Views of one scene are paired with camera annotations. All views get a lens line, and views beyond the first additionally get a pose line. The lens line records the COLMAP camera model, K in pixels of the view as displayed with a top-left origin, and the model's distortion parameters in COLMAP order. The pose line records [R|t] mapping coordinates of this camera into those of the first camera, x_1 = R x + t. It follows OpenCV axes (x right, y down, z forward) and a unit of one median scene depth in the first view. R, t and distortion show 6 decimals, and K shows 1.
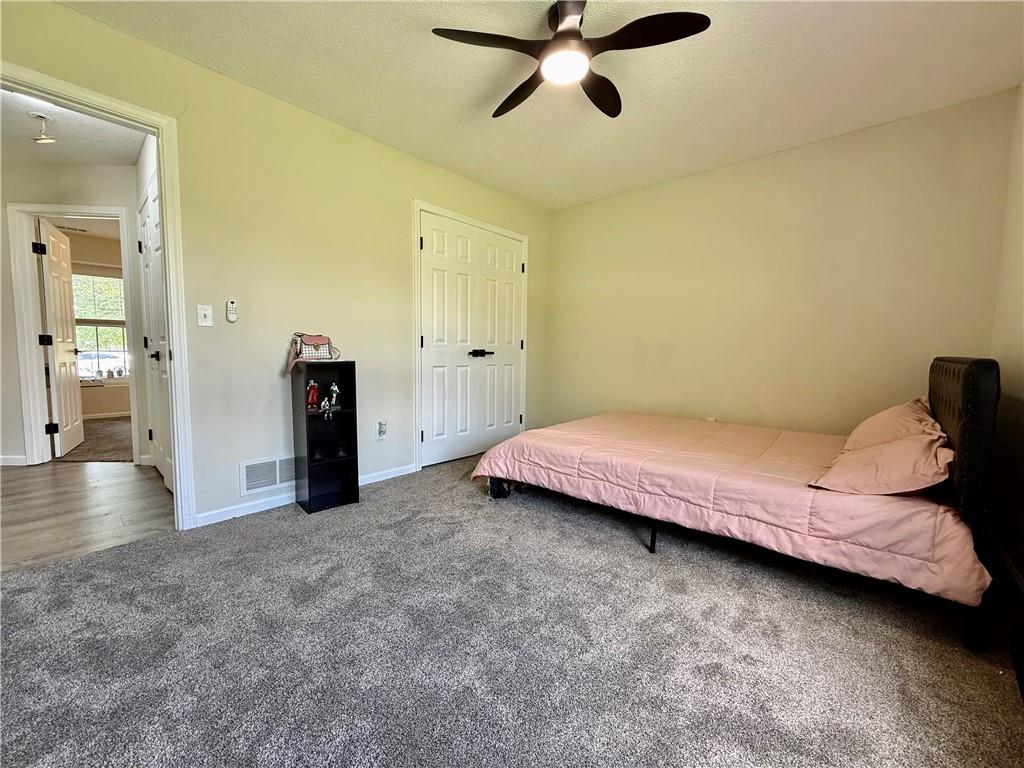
lens RADIAL K [[409.6, 0, 513.5], [0, 409.6, 381.7], [0, 0, 1]] dist [0.000360, 0.000059]
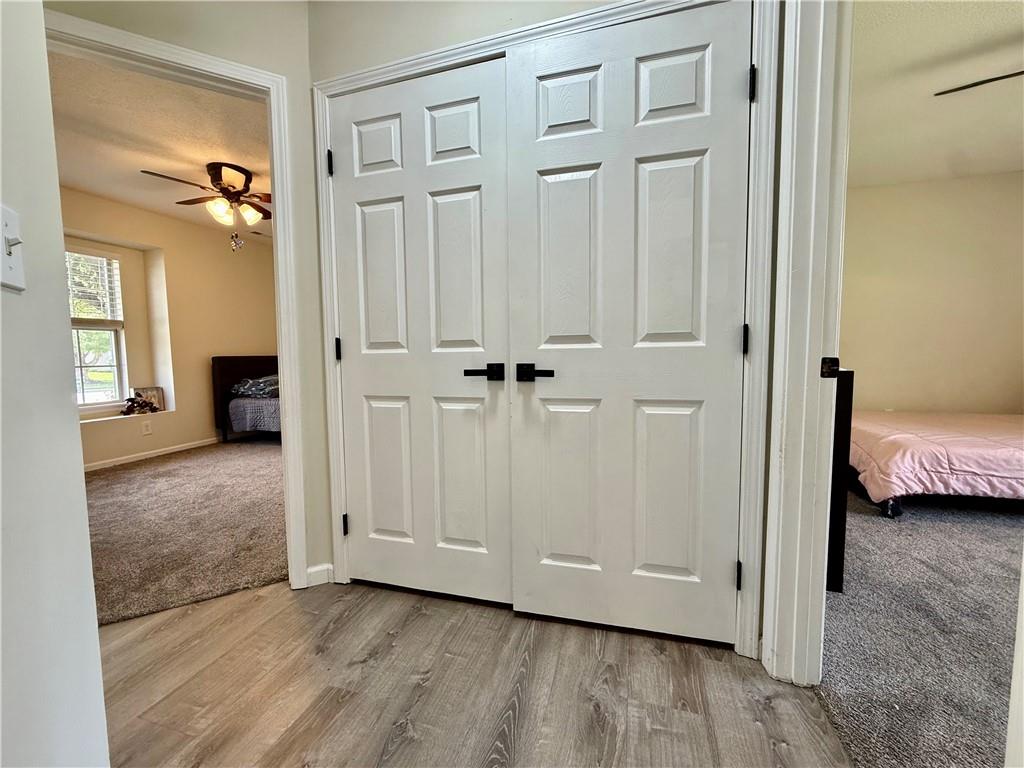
lens RADIAL K [[403.8, 0, 506.3], [0, 403.8, 382.5], [0, 0, 1]] dist [-0.001540, 0.000028]
pose [[0.910541, -0.053208, 0.409981, -1.400344], [0.055248, 0.998449, 0.006877, -0.072502], [-0.409711, 0.016389, 0.912068, 0.663161]]
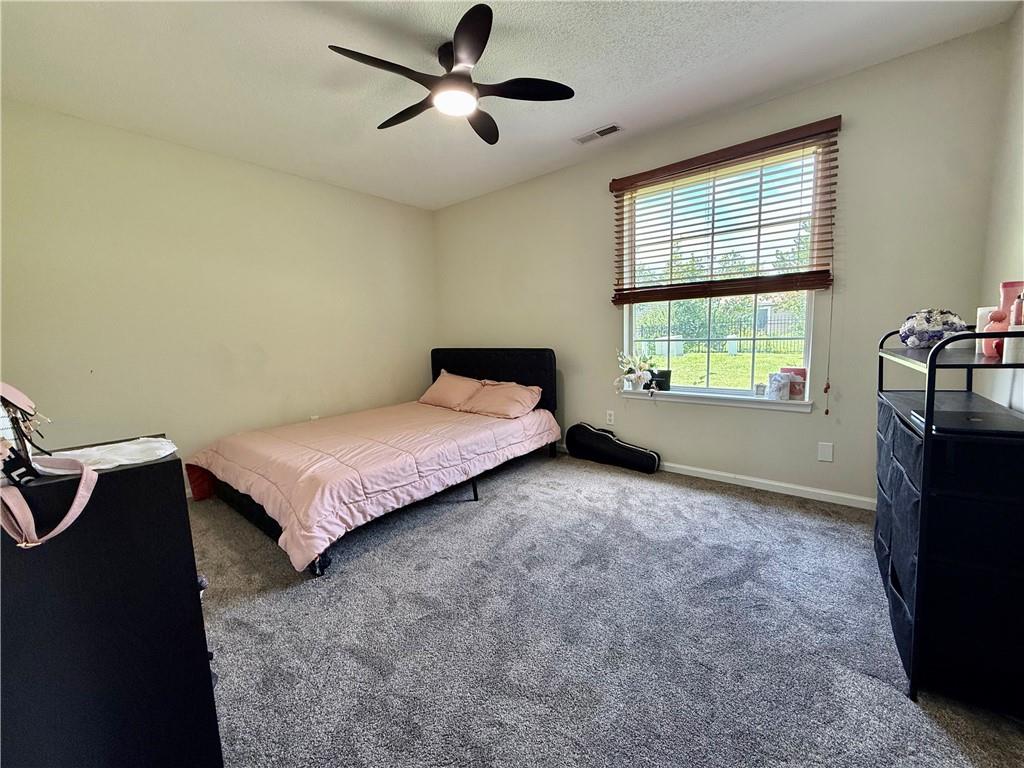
lens RADIAL K [[408.4, 0, 510.9], [0, 408.4, 384.8], [0, 0, 1]] dist [-0.001030, -0.000075]
pose [[-0.039832, -0.134699, 0.990086, -0.874699], [0.106569, 0.984648, 0.138247, -0.126060], [-0.993507, 0.111019, -0.024866, 0.800358]]
